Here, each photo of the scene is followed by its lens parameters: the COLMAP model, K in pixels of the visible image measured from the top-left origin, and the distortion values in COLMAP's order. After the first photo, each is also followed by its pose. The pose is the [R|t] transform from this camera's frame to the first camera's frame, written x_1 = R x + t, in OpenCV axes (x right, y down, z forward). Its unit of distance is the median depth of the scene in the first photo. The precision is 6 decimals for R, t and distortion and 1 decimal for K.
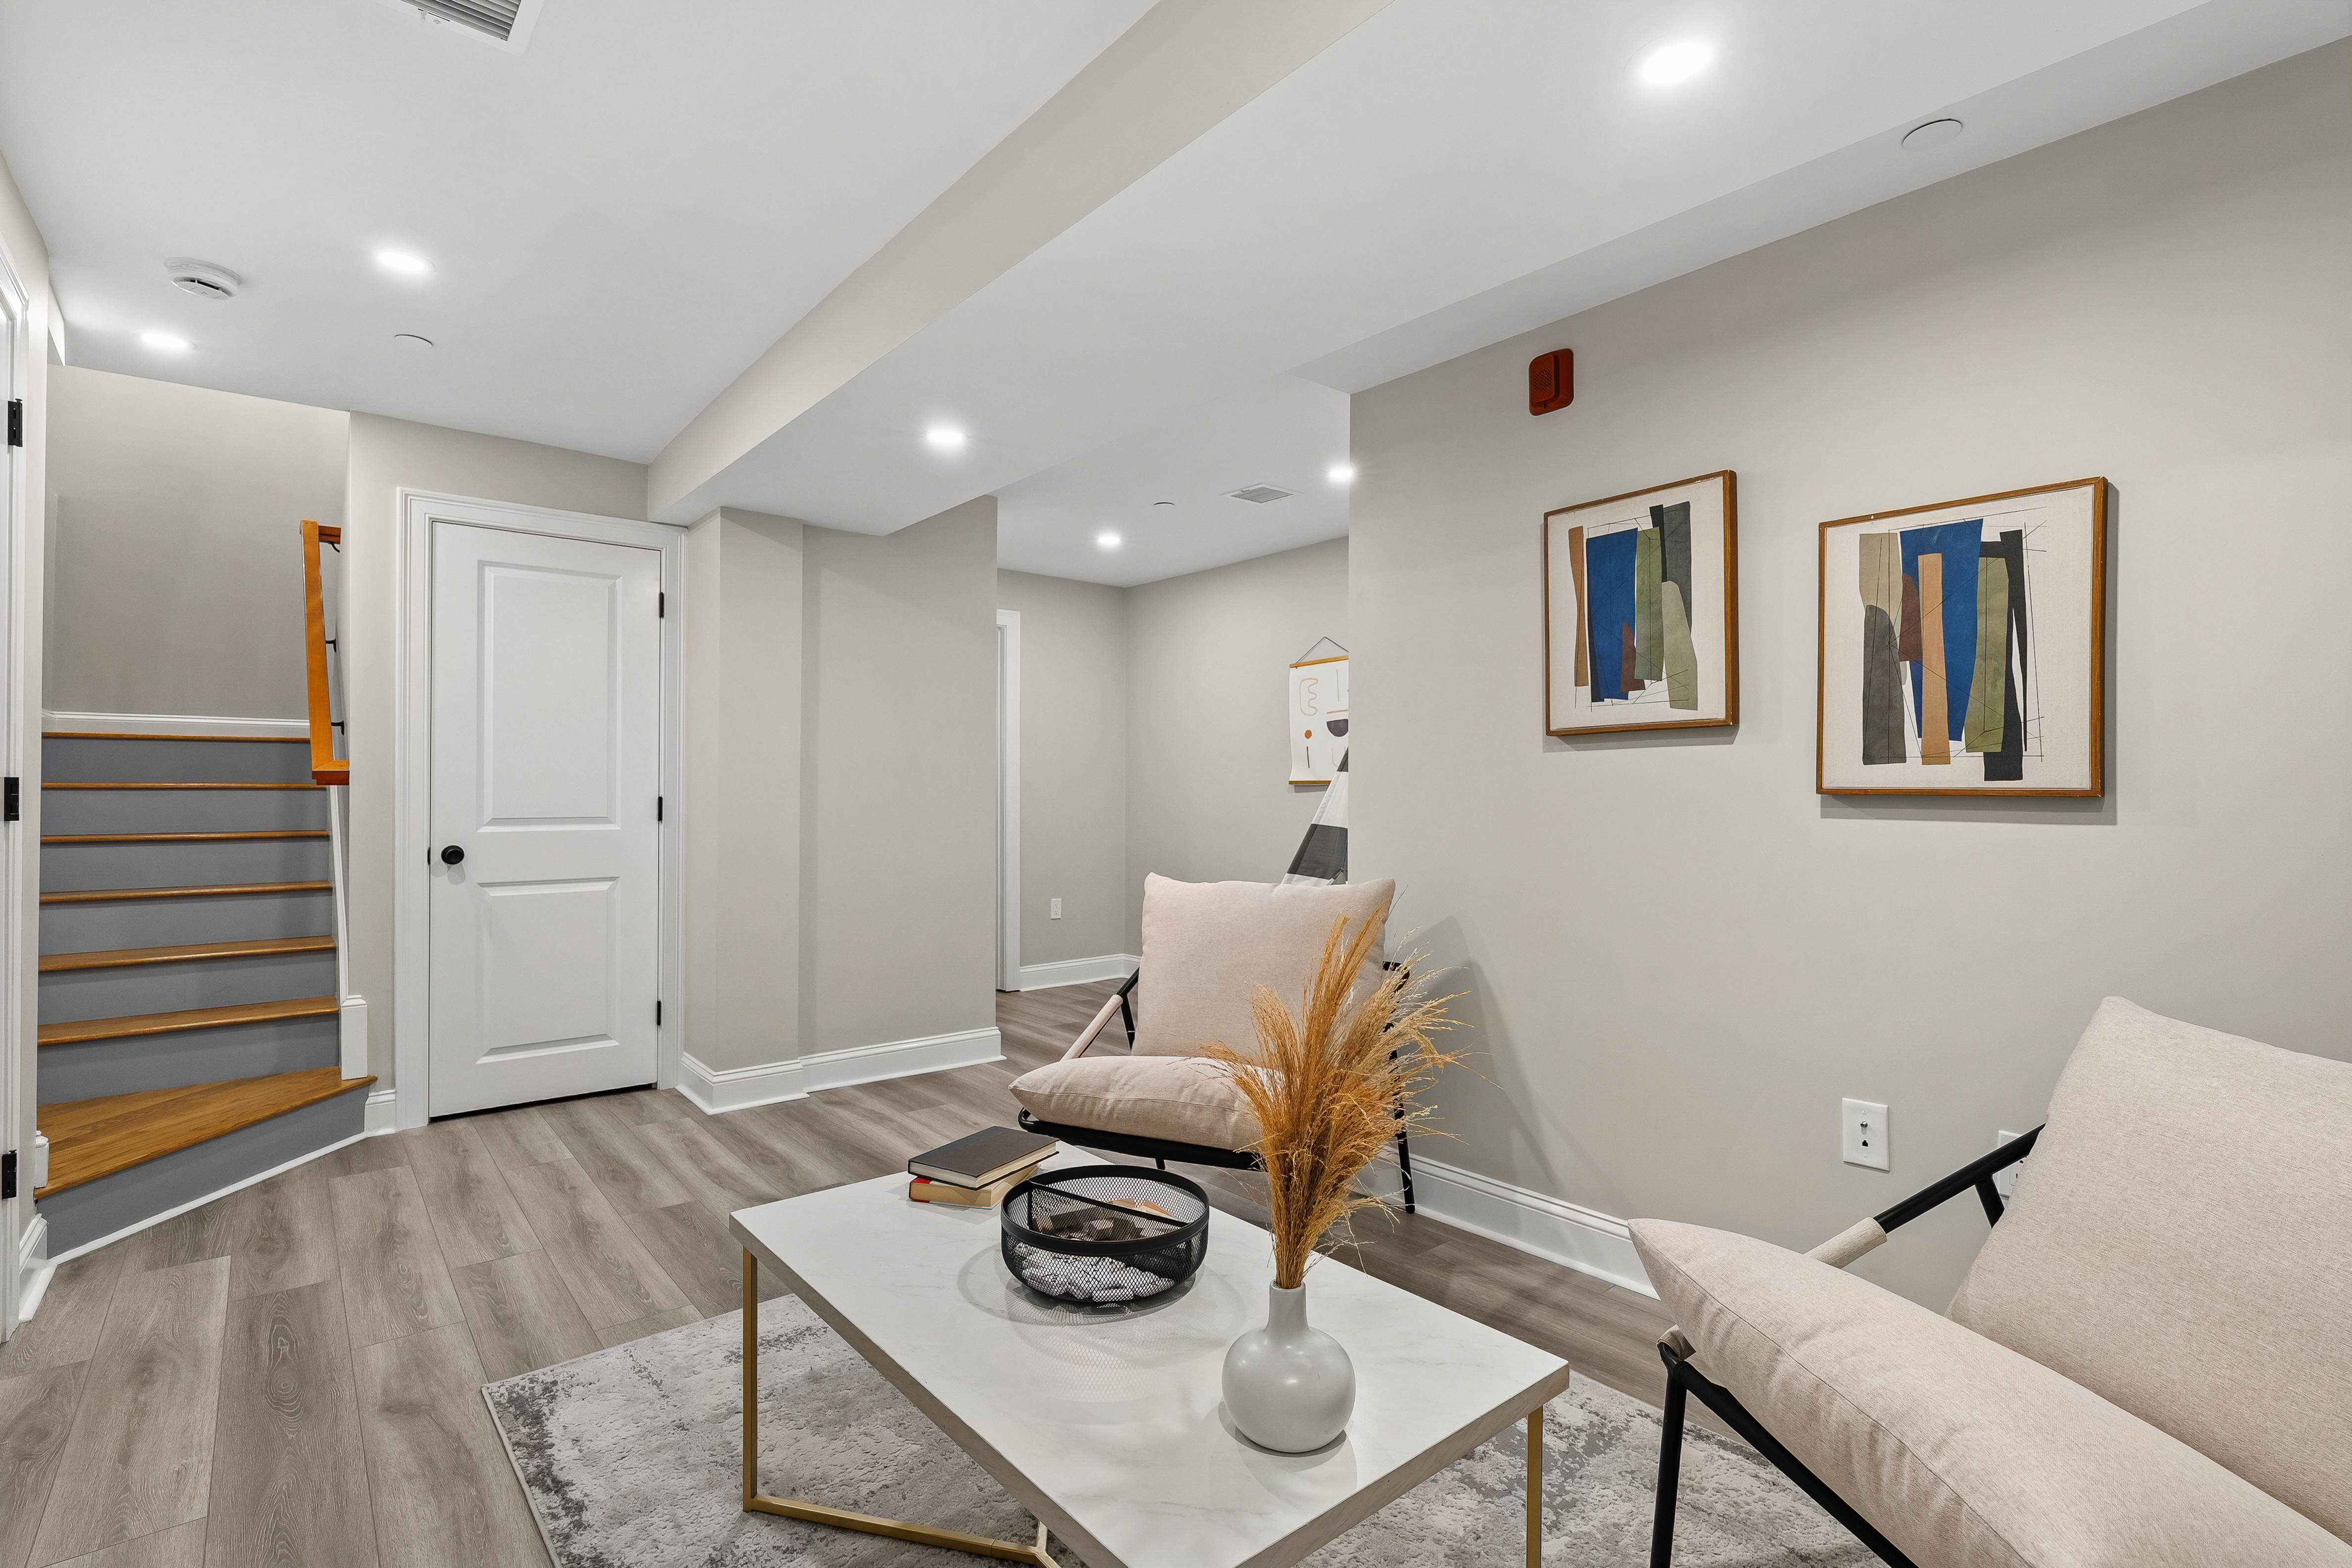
lens RADIAL K [[1094.7, 0, 1188.5], [0, 1094.7, 785.9], [0, 0, 1]] dist [0.001548, 0.000592]
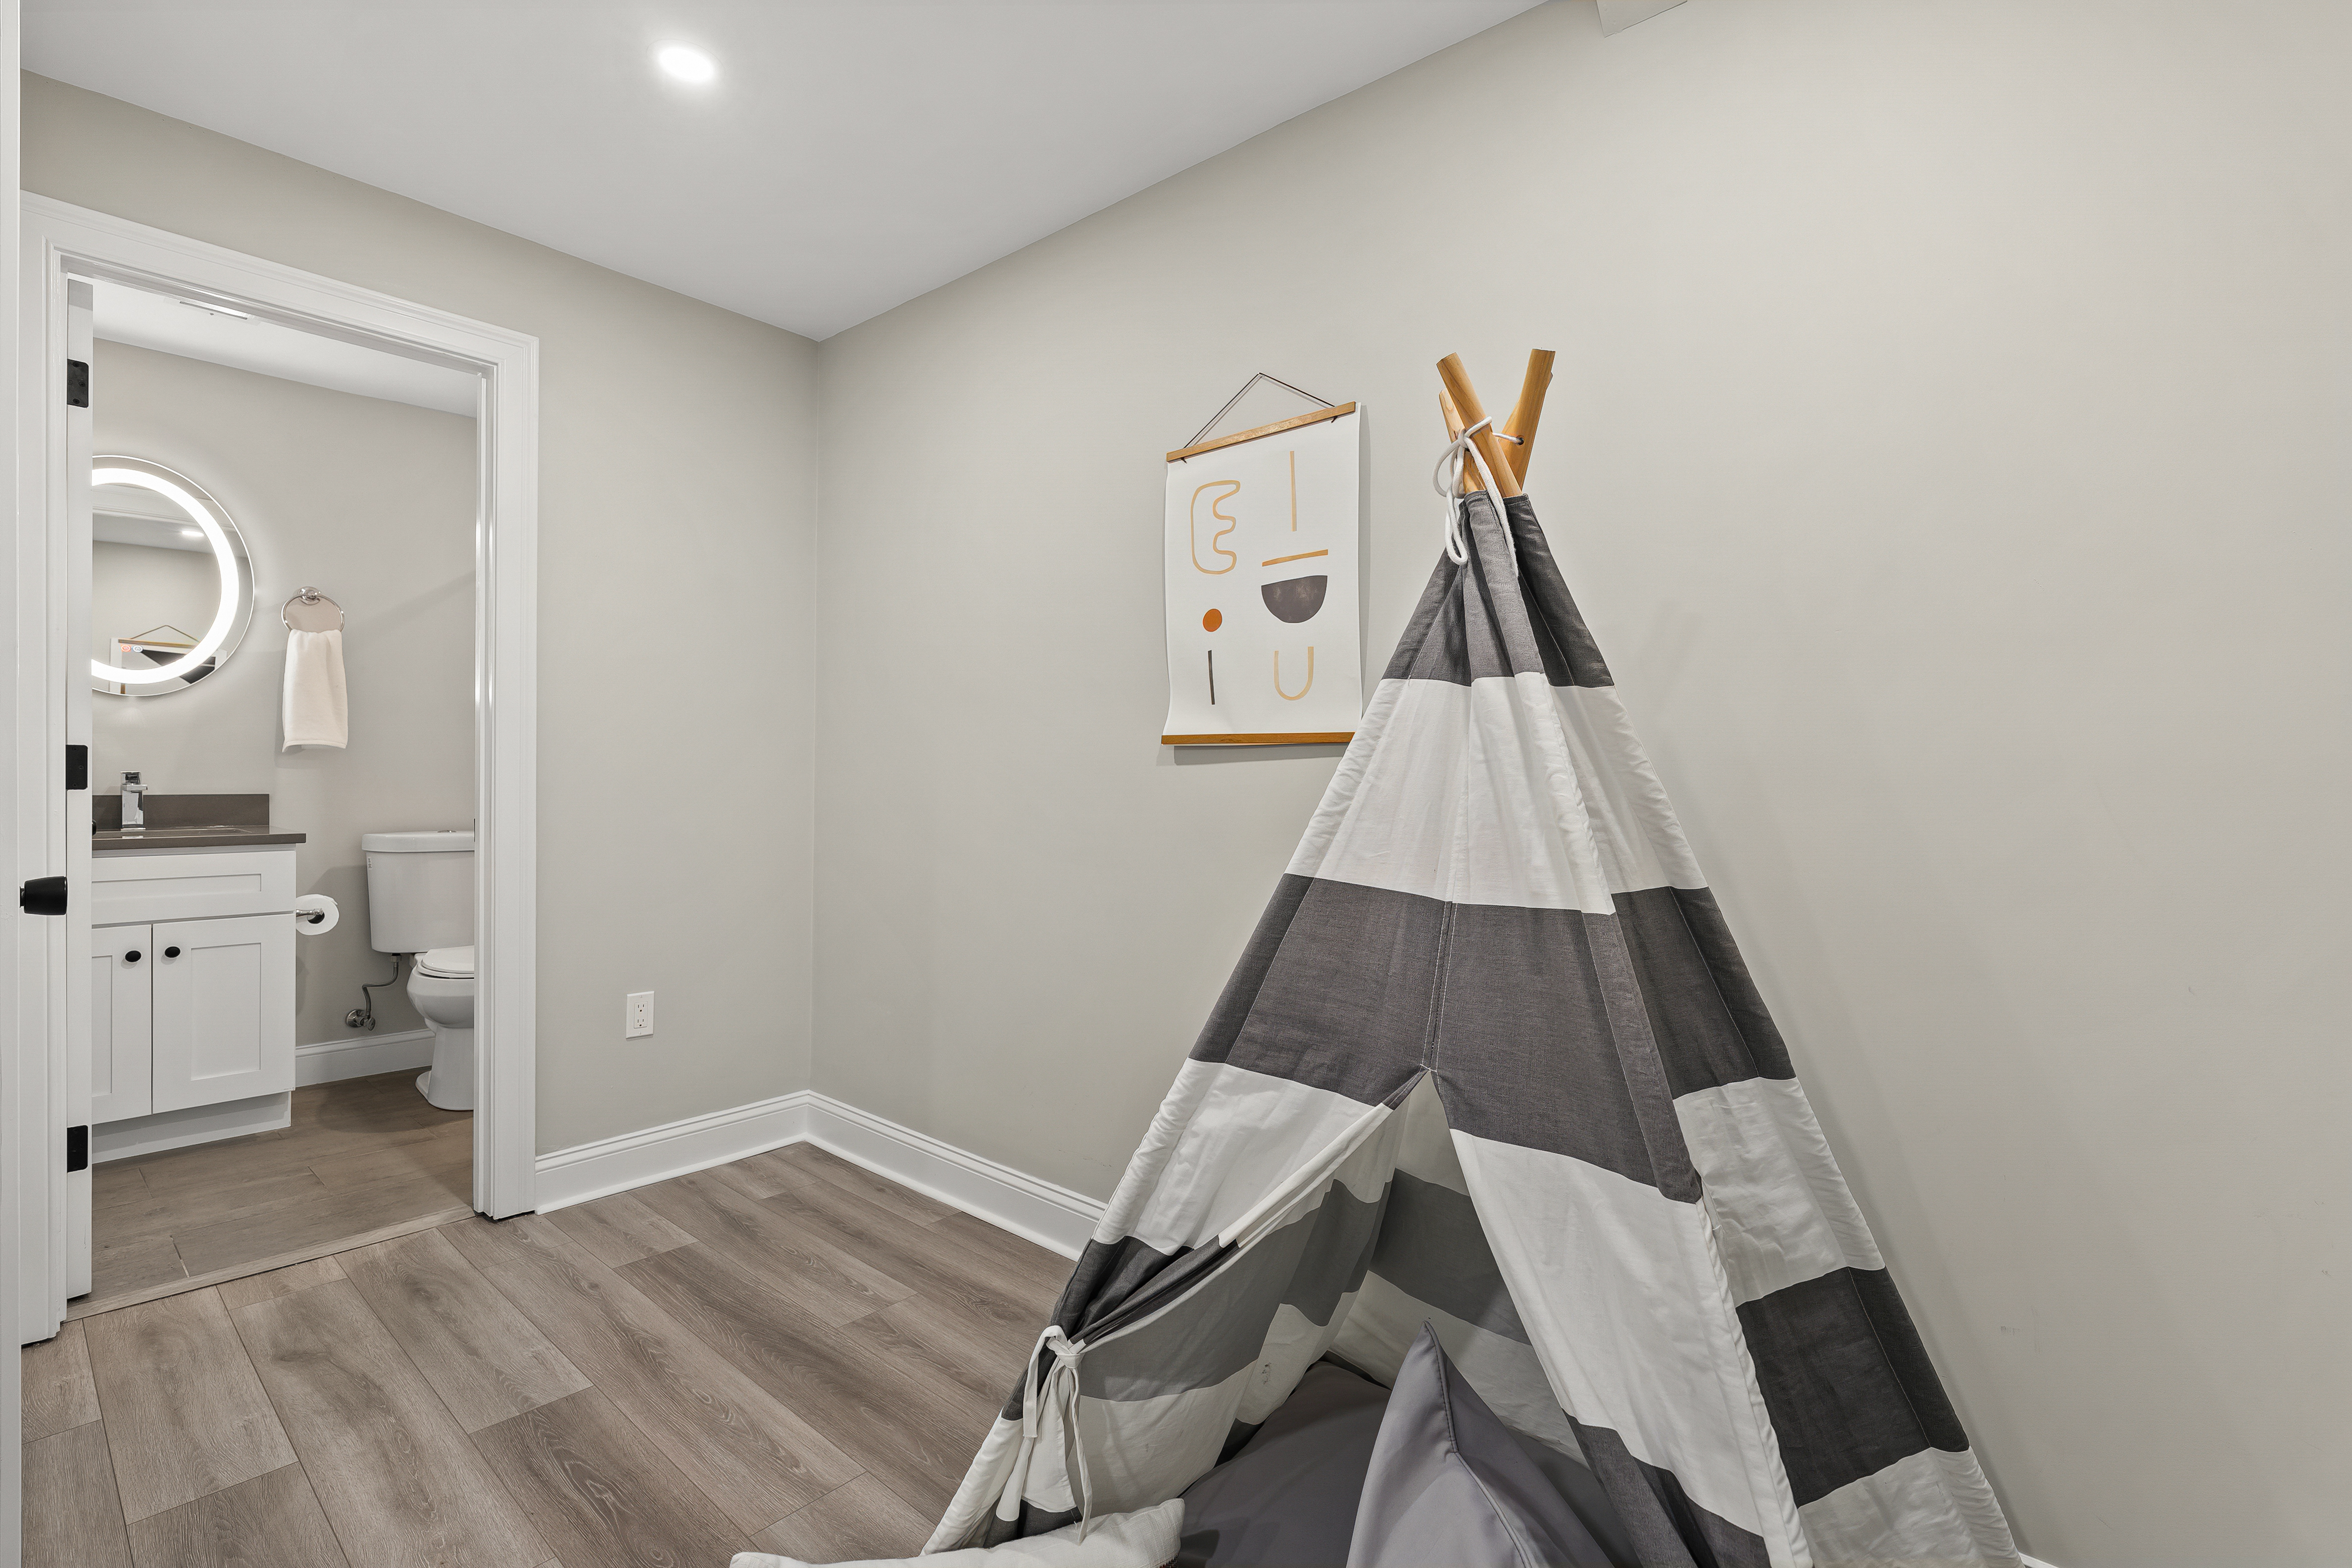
lens RADIAL K [[1056.3, 0, 1181.2], [0, 1056.3, 788.6], [0, 0, 1]] dist [-0.000456, 0.000048]
pose [[0.988128, 0.009867, 0.153318, 0.088101], [-0.013442, 0.999661, 0.022295, 0.014532], [-0.153046, -0.024091, 0.987925, 1.397142]]
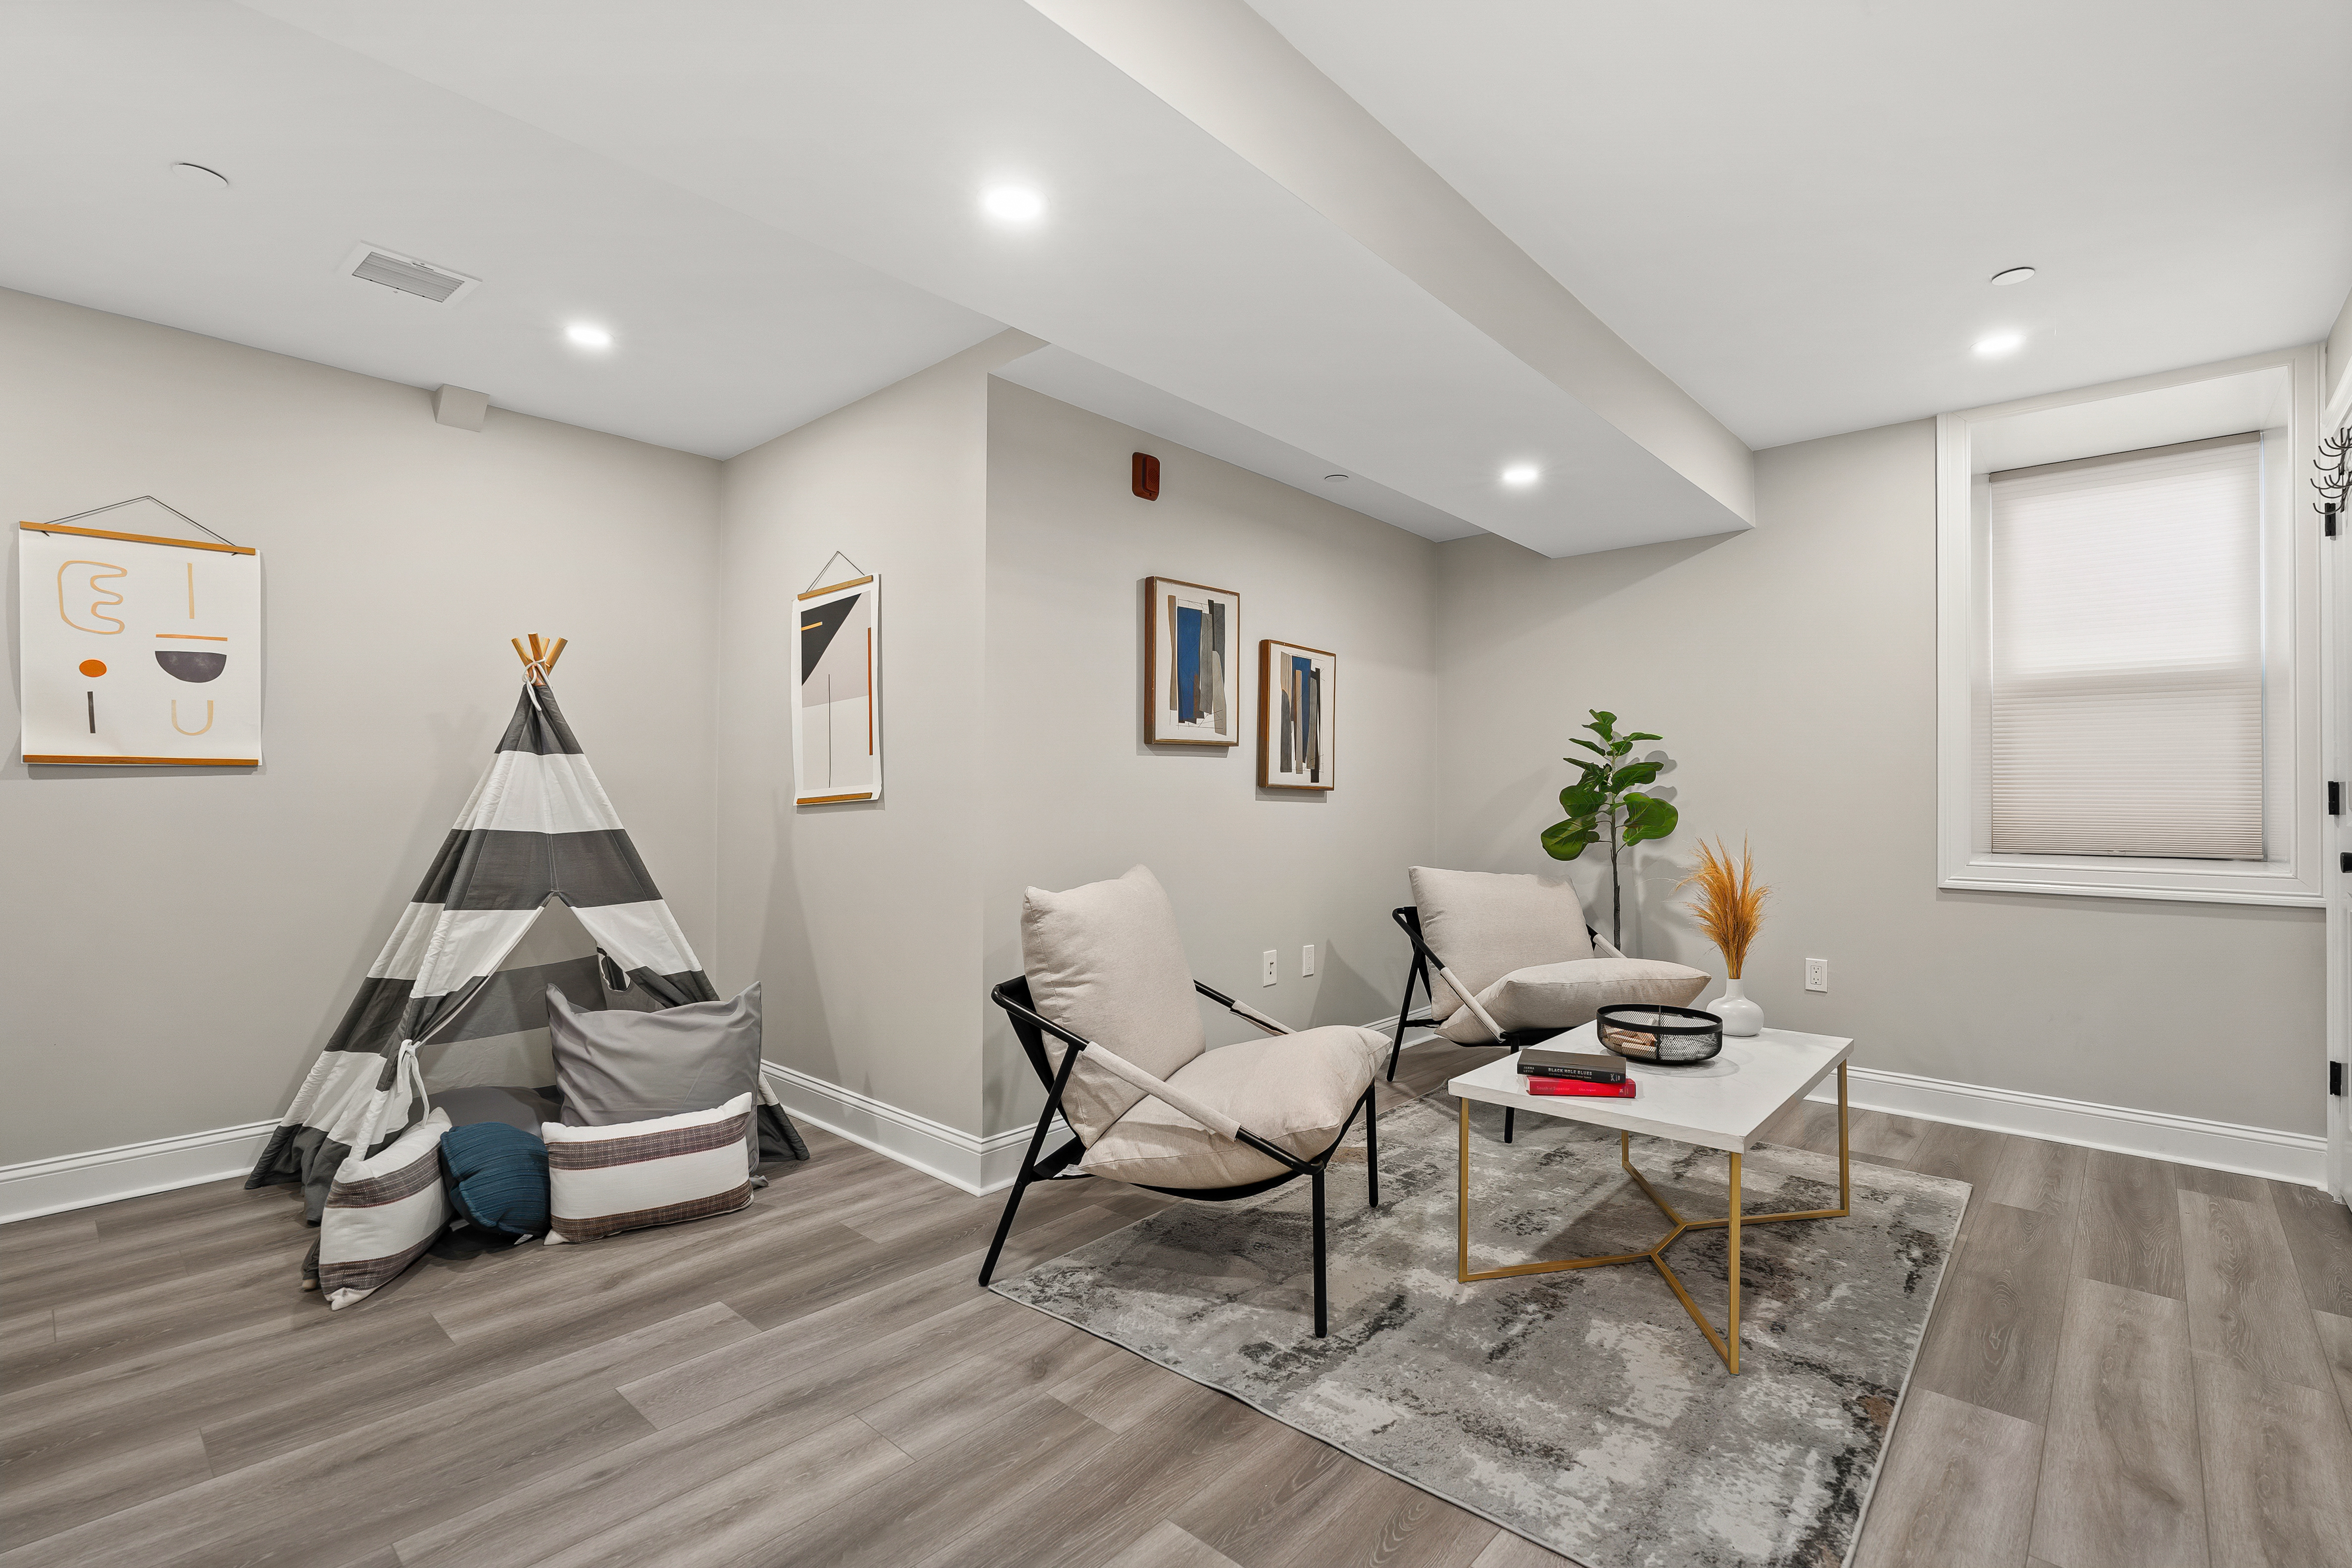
lens RADIAL K [[1056.3, 0, 1181.2], [0, 1056.3, 788.6], [0, 0, 1]] dist [-0.000456, 0.000048]
pose [[-0.132844, 0.004316, 0.991128, -1.046227], [-0.010343, 0.999930, -0.005741, 0.017980], [-0.991083, -0.011014, -0.132790, 1.249699]]
